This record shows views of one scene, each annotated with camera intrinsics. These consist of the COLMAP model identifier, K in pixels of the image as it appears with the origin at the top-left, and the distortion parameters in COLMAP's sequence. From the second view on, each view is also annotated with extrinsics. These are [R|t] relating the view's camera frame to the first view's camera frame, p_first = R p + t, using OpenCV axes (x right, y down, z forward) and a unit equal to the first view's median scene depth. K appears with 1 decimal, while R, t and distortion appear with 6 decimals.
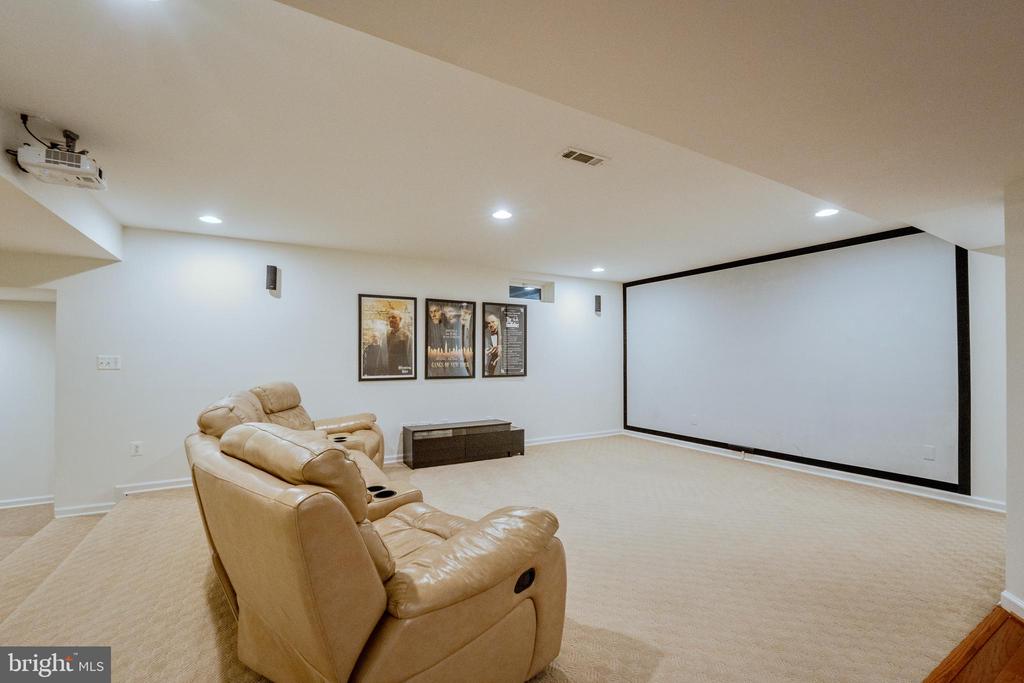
lens RADIAL K [[453.3, 0, 511.5], [0, 453.3, 345.3], [0, 0, 1]] dist [-0.016257, -0.001189]
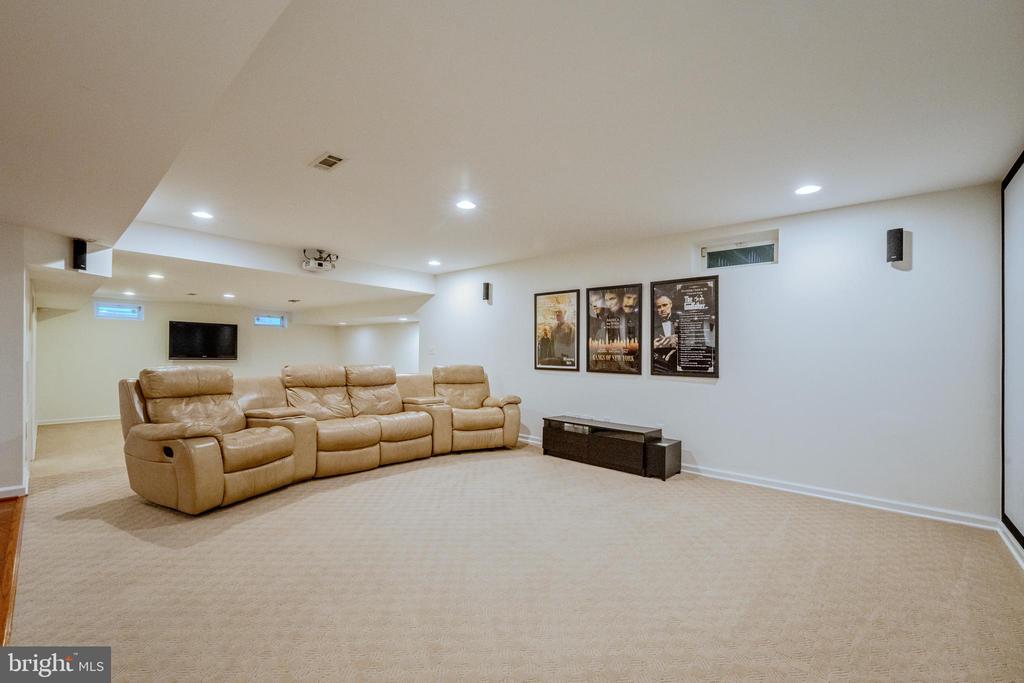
lens RADIAL K [[431.8, 0, 511.3], [0, 431.8, 340.6], [0, 0, 1]] dist [0.000584, 0.000183]
pose [[0.305905, -0.001447, -0.952061, 0.654316], [0.031049, 0.999482, 0.008457, -0.005296], [0.951556, -0.032148, 0.305792, 0.567089]]
